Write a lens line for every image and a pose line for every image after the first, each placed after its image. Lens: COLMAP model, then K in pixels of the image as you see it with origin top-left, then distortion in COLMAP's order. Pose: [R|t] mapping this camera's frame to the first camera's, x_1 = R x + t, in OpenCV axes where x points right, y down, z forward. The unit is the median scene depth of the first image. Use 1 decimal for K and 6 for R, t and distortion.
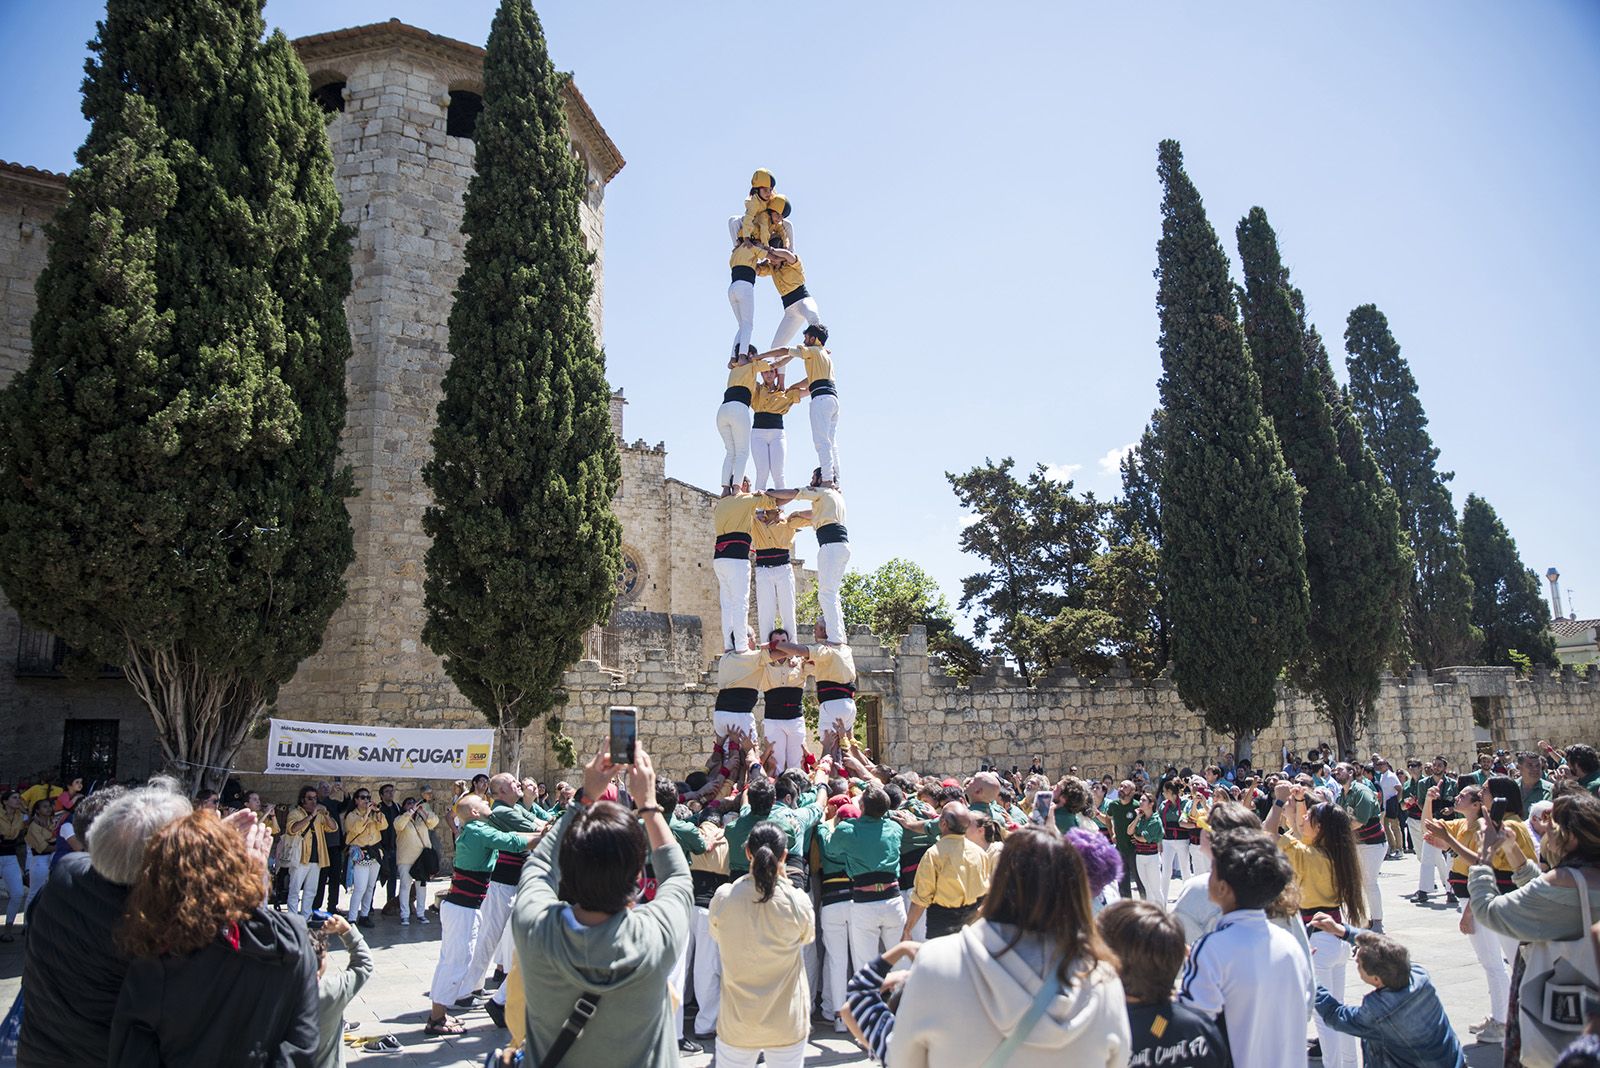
lens RADIAL K [[1128.1, 0, 801.1], [0, 1128.1, 540.1], [0, 0, 1]] dist [-0.128469, 0.096935]
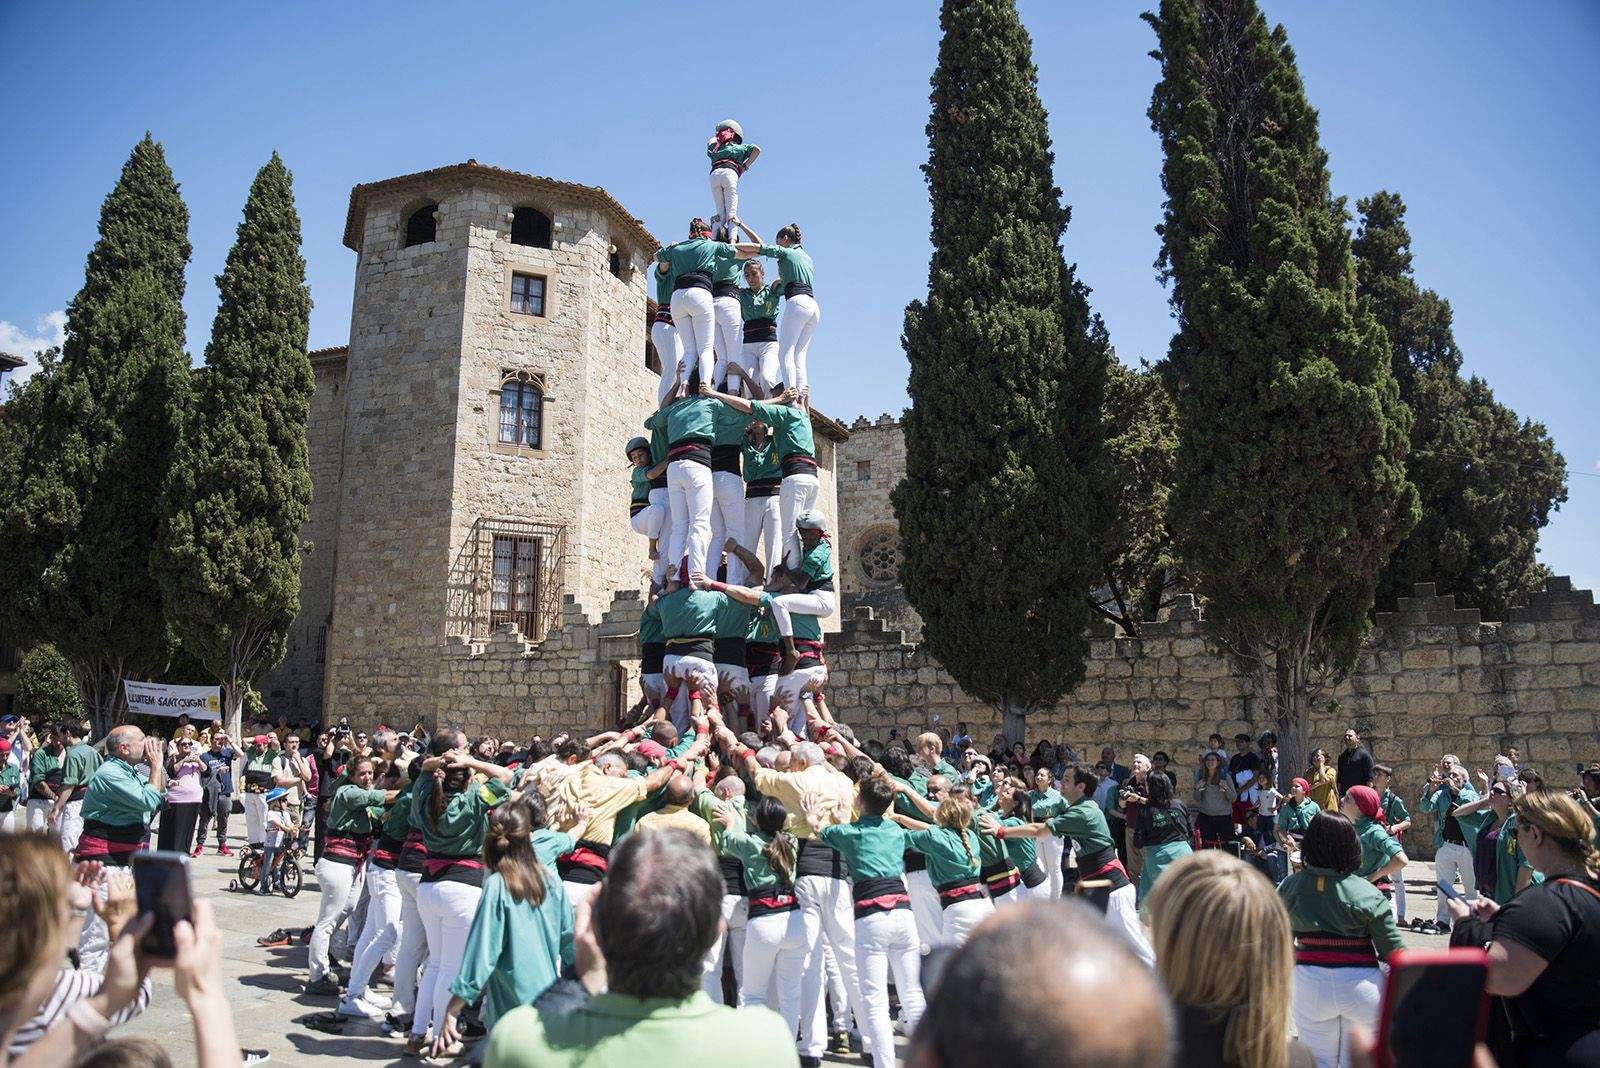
lens RADIAL K [[1152.7, 0, 784.1], [0, 1152.7, 527.6], [0, 0, 1]] dist [-0.116774, 0.081103]
pose [[0.573740, -0.120595, -0.810111, 0.885216], [0.127116, 0.990227, -0.057381, 0.090653], [0.809113, -0.070057, 0.583462, 0.477975]]
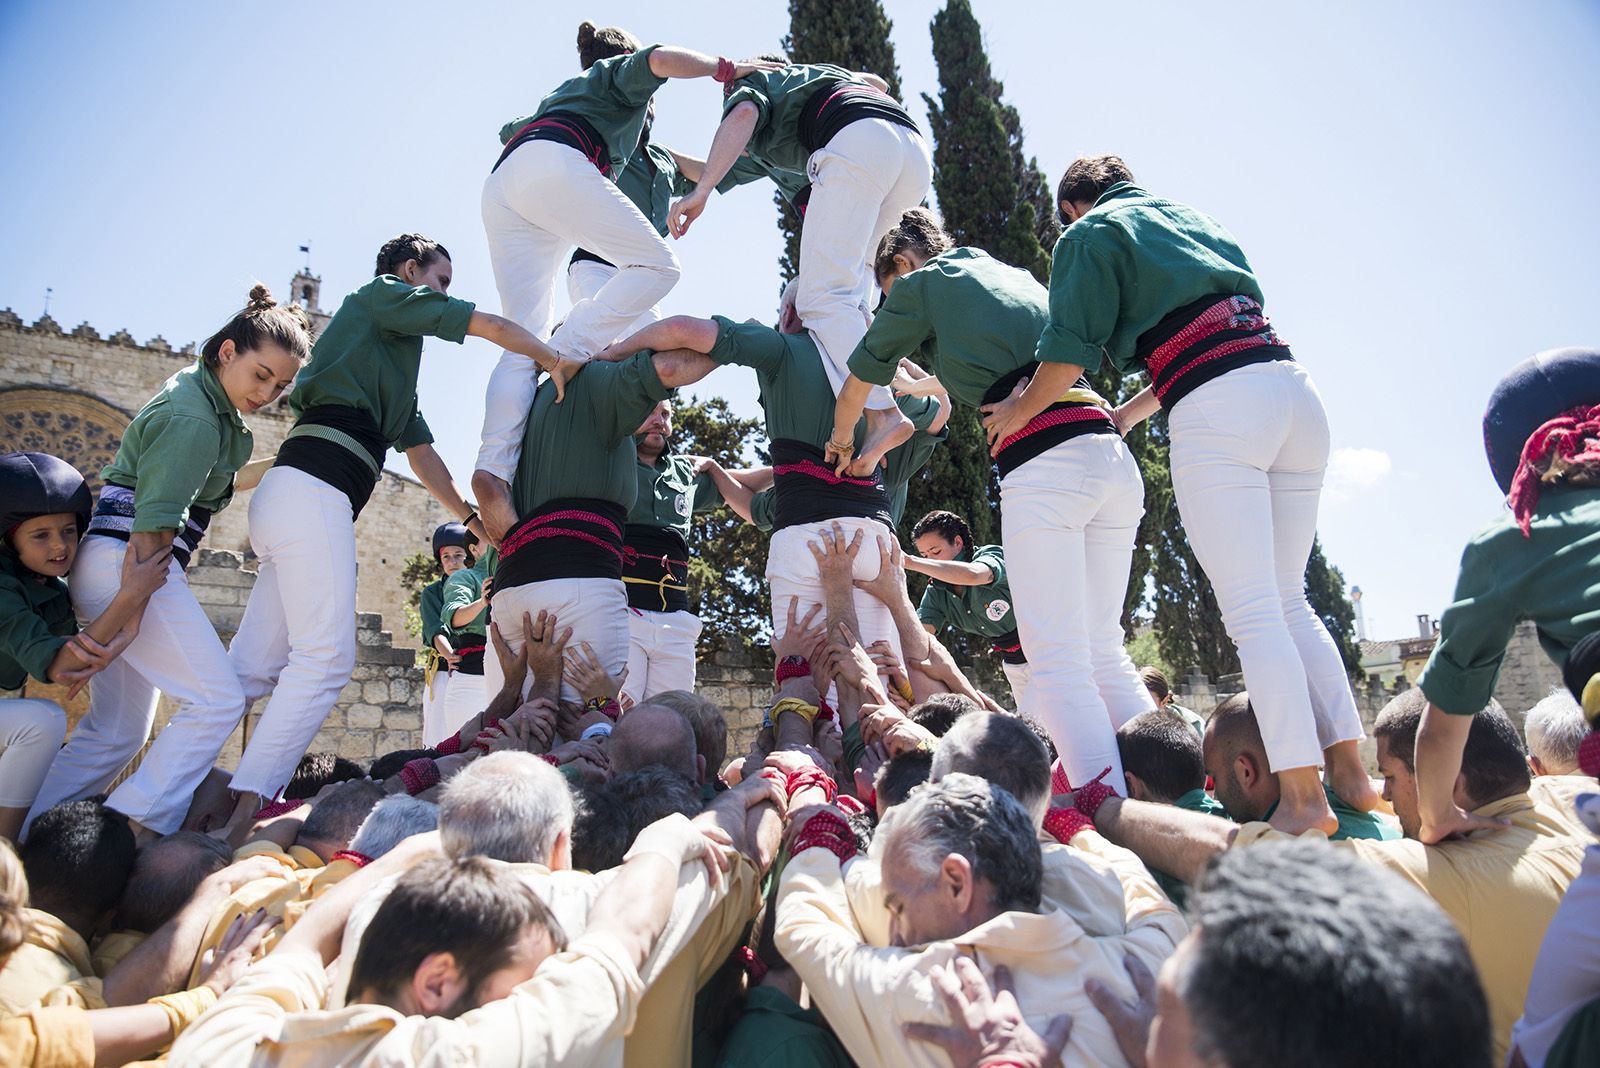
lens RADIAL K [[1108.0, 0, 820.1], [0, 1108.0, 543.2], [0, 0, 1]] dist [-0.124870, 0.085205]
pose [[0.989026, 0.022131, 0.146077, 0.270926], [-0.016652, 0.999115, -0.038624, 0.085231], [-0.146803, 0.035767, 0.988519, 0.398898]]
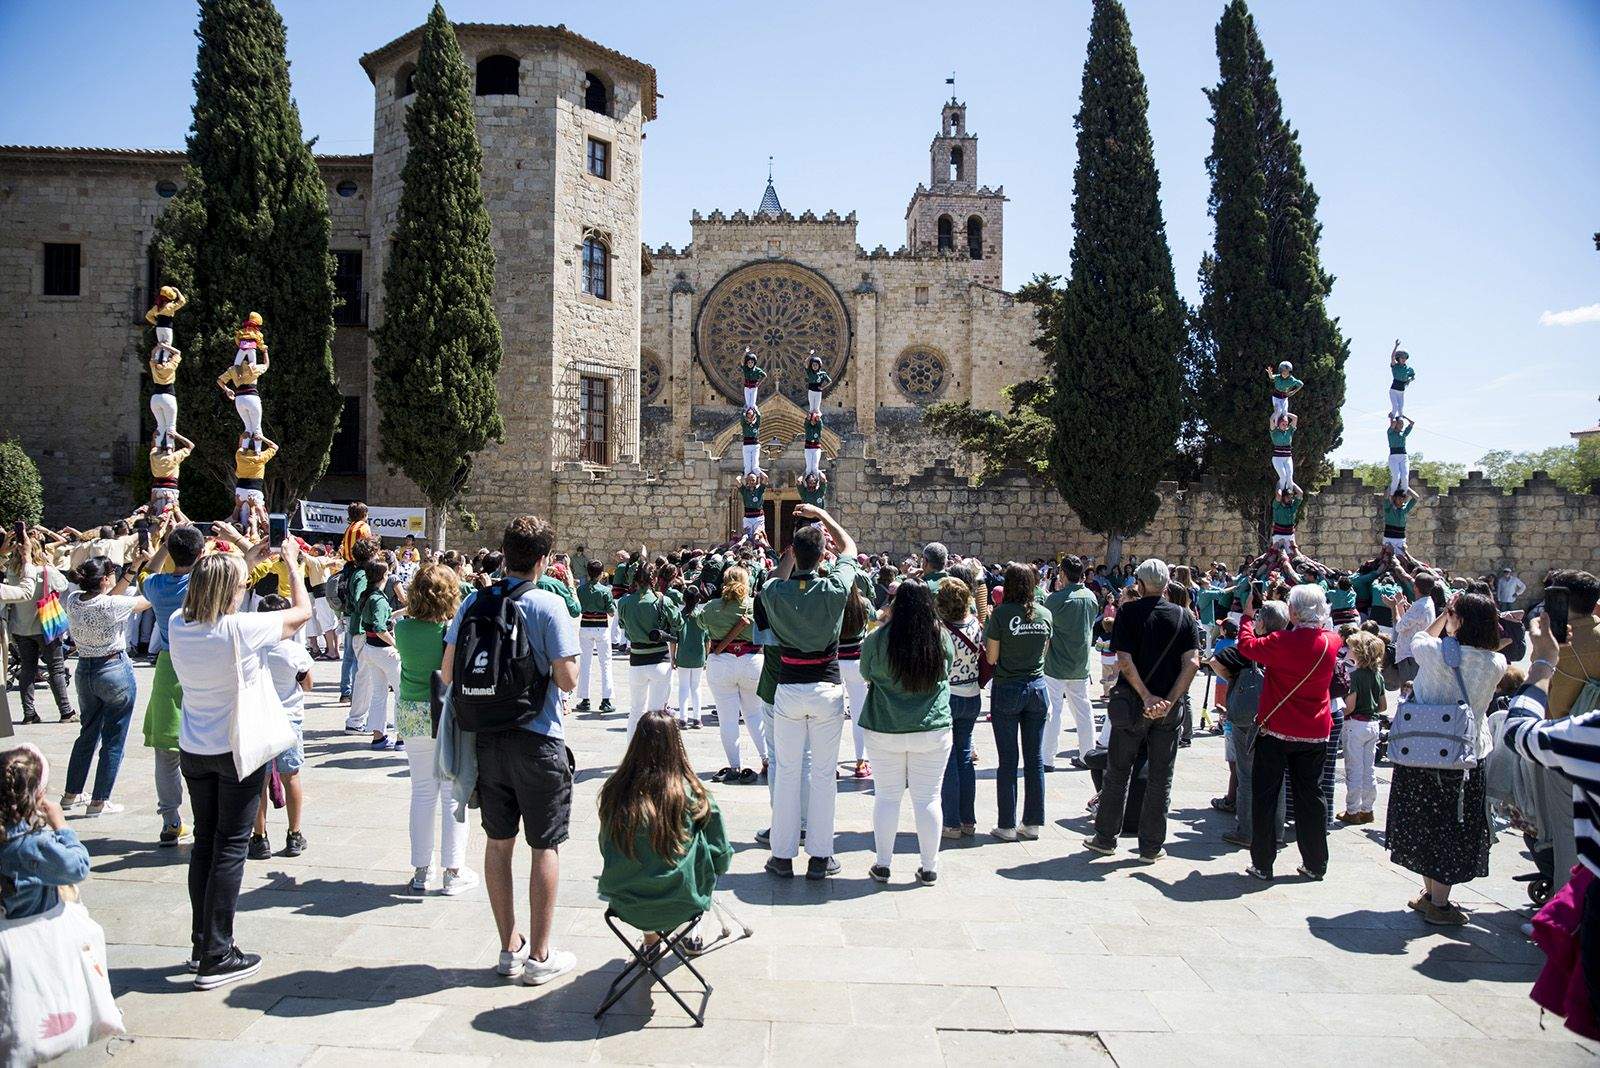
lens RADIAL K [[1152.7, 0, 795.7], [0, 1152.7, 547.7], [0, 0, 1]] dist [-0.116774, 0.081103]
pose [[0.876827, 0.043433, -0.478840, 0.656631], [0.051071, 0.981864, 0.182579, -0.034955], [0.478086, -0.184545, 0.858707, -0.134532]]
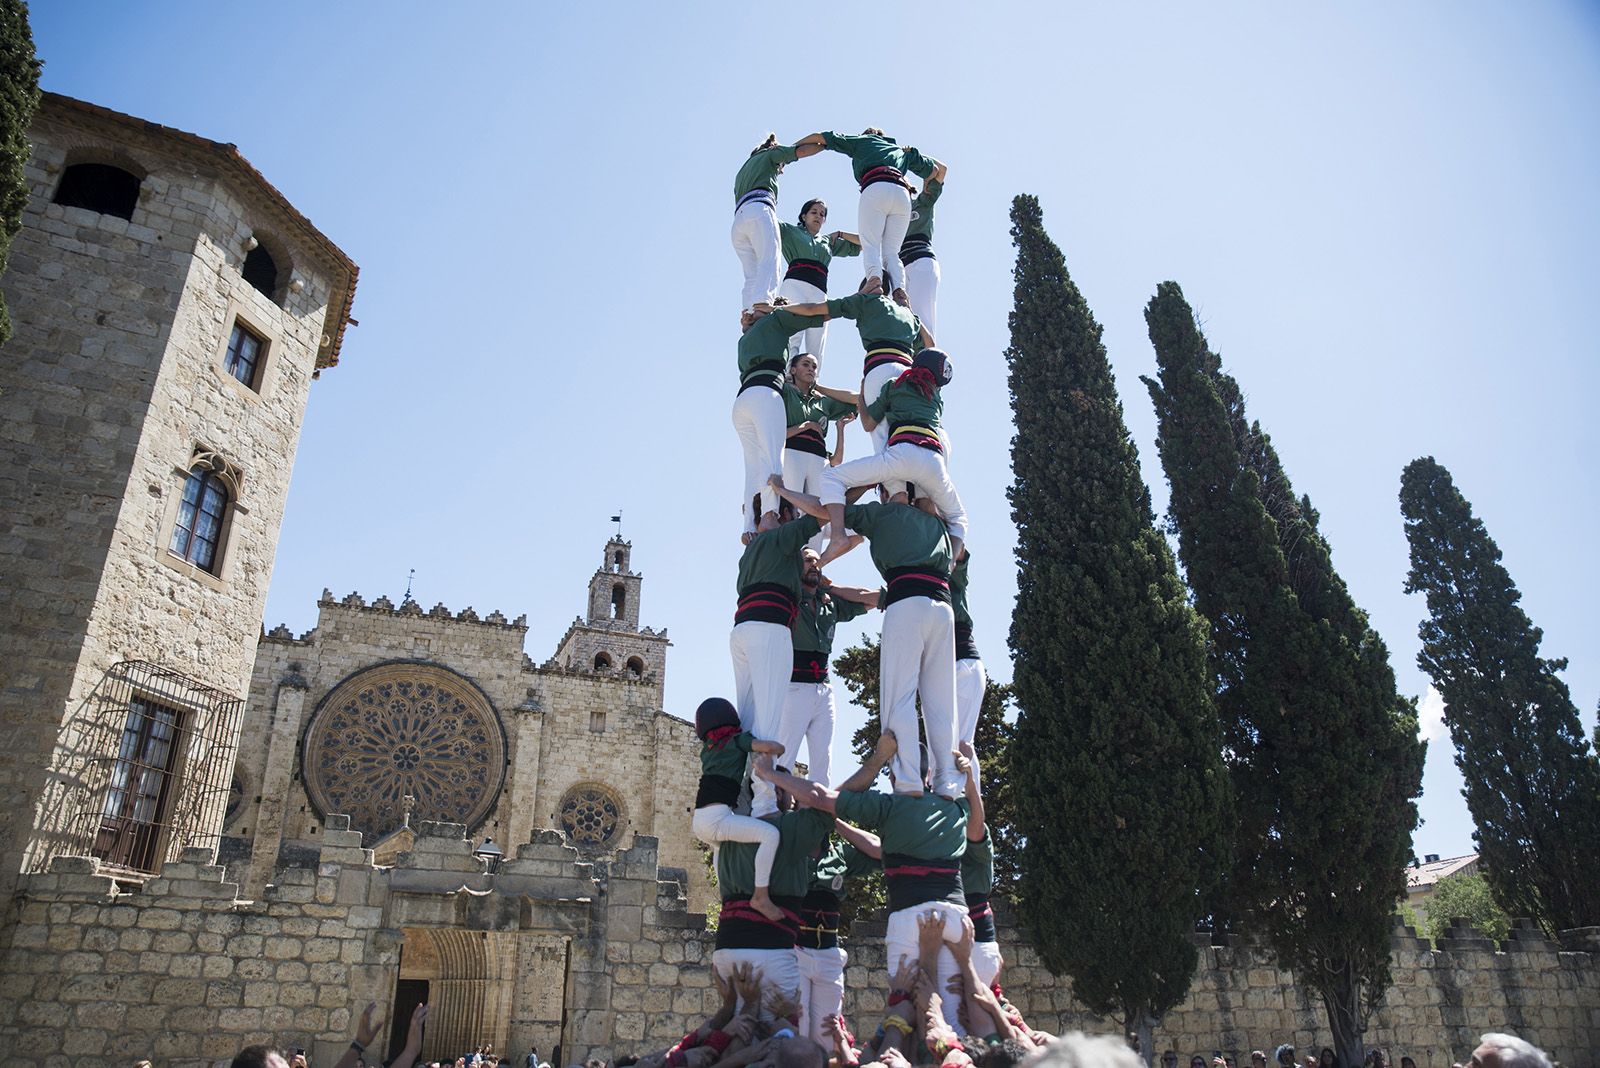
lens RADIAL K [[1128.1, 0, 798.1], [0, 1128.1, 521.0], [0, 0, 1]] dist [-0.128469, 0.096935]
pose [[0.989821, -0.033389, -0.138344, 0.300451], [-0.002934, 0.967095, -0.254399, 0.063048], [0.142286, 0.252215, 0.957153, 0.306976]]
